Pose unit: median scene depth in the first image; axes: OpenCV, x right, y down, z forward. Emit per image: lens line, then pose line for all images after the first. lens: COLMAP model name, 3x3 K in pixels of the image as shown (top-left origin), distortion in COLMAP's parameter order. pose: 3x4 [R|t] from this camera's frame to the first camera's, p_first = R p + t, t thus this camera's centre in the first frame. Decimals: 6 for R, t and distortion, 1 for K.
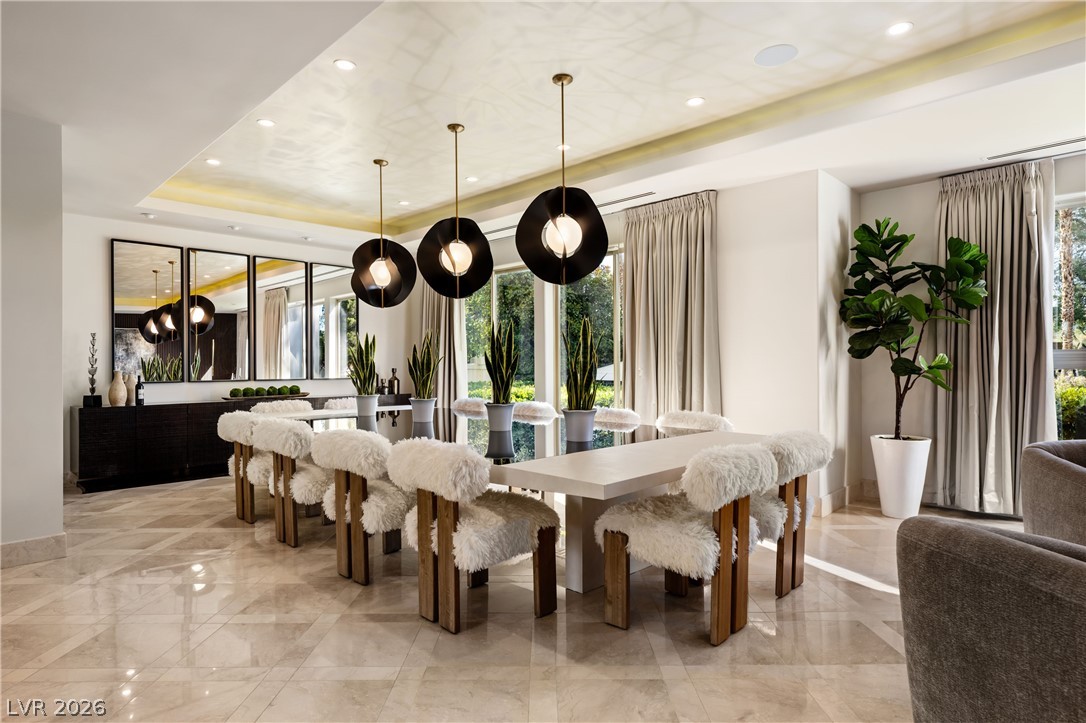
lens RADIAL K [[594.6, 0, 543.0], [0, 594.6, 361.5], [0, 0, 1]] dist [0.003502, 0.000677]
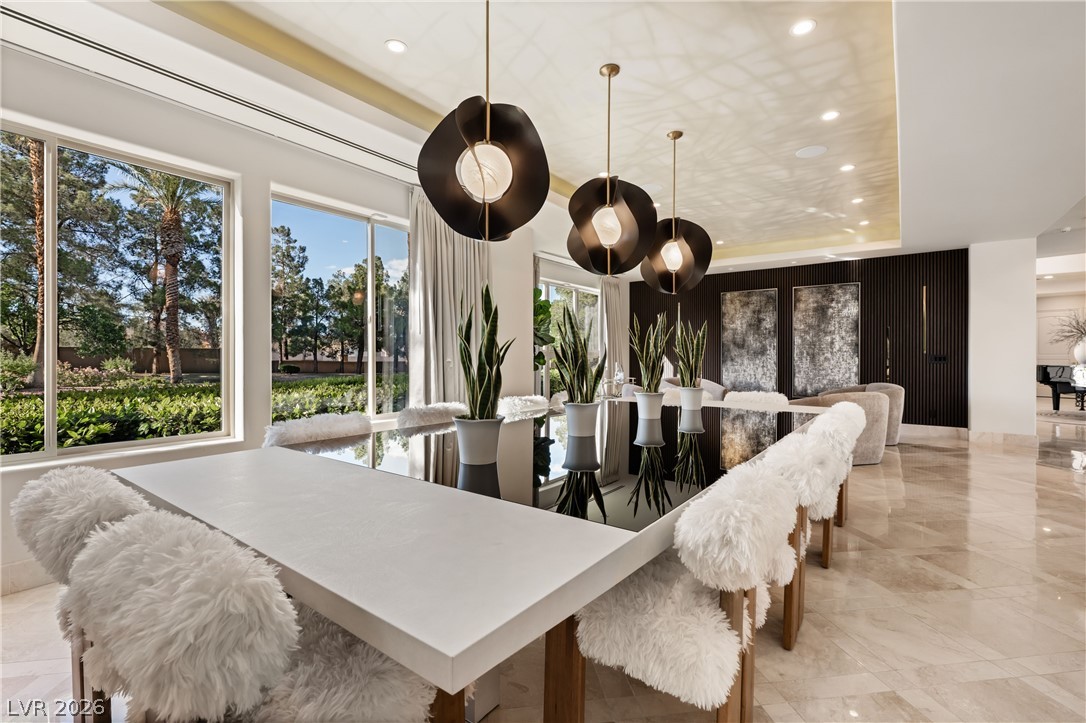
lens RADIAL K [[486.1, 0, 543.0], [0, 486.1, 361.5], [0, 0, 1]] dist [-0.000184, 0.000210]
pose [[-0.140936, 0.001738, 0.990017, -0.822066], [-0.003461, 0.999991, -0.002248, 0.022779], [-0.990013, -0.003743, -0.140929, 1.223754]]
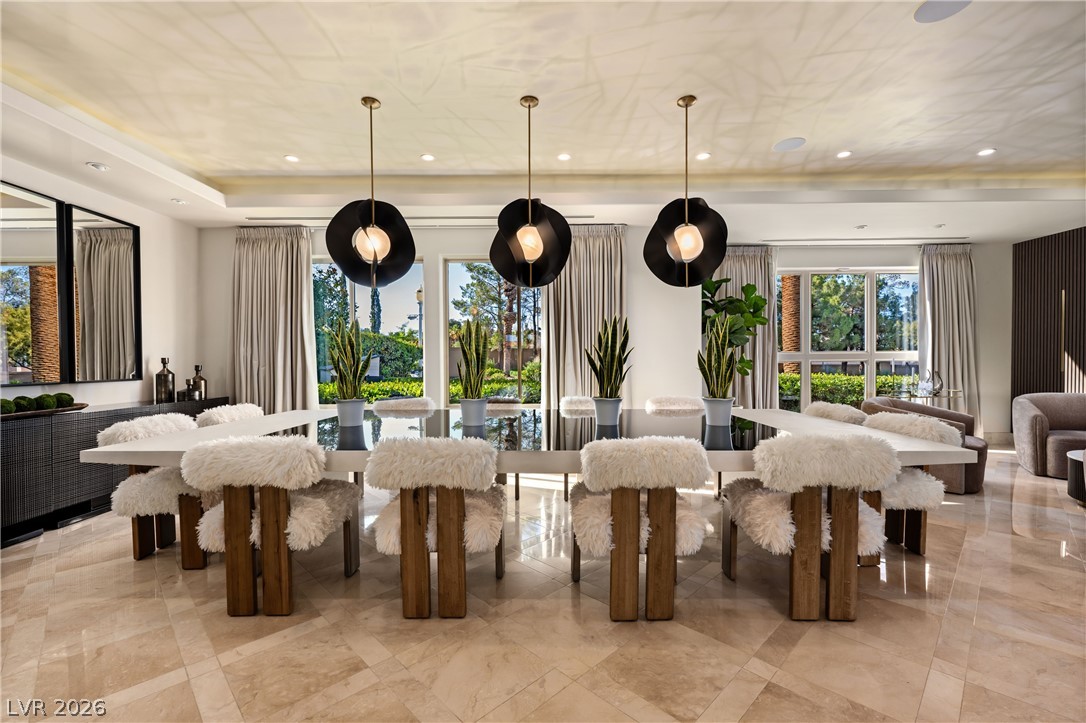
lens RADIAL K [[443.6, 0, 542.3], [0, 443.6, 379.8], [0, 0, 1]] dist [0.001284, 0.000150]
pose [[0.711966, -0.026206, 0.701725, -0.637435], [-0.002009, 0.999223, 0.039354, 0.012255], [-0.702211, -0.029428, 0.711360, 0.512941]]
